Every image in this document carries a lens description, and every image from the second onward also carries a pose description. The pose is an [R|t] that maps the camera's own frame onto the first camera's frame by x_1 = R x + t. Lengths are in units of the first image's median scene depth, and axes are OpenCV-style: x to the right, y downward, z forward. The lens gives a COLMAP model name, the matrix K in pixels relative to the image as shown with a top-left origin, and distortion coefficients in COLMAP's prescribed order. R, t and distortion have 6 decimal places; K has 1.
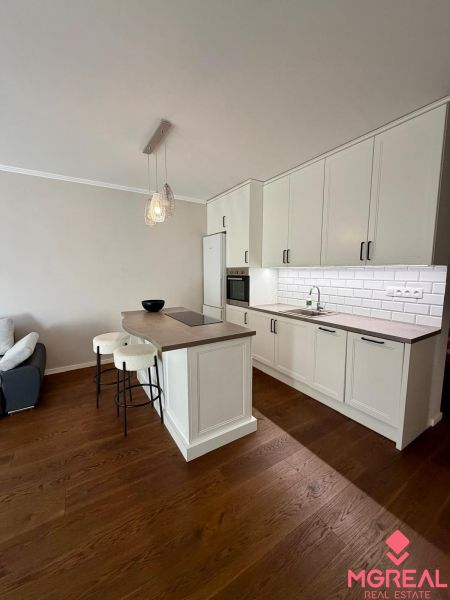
lens RADIAL K [[246.0, 0, 225.0], [0, 246.0, 300.0], [0, 0, 1]] dist [0.001040, -0.000020]
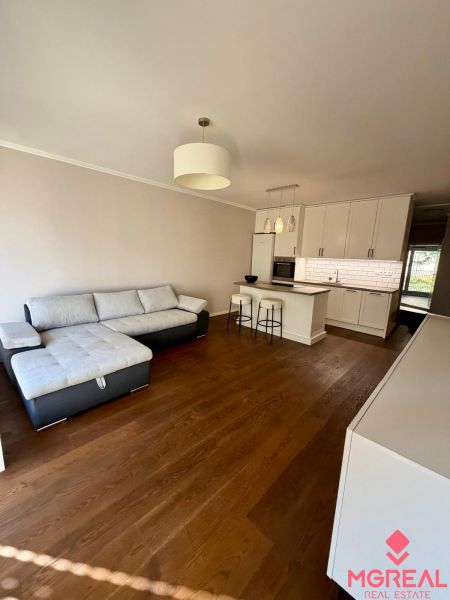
lens RADIAL K [[239.2, 0, 225.0], [0, 239.2, 300.0], [0, 0, 1]] dist [-0.018638, -0.000024]
pose [[0.970492, -0.007697, 0.241012, -1.191896], [-0.009407, 0.997521, 0.069735, 0.077811], [-0.240952, -0.069944, 0.968014, -0.736638]]
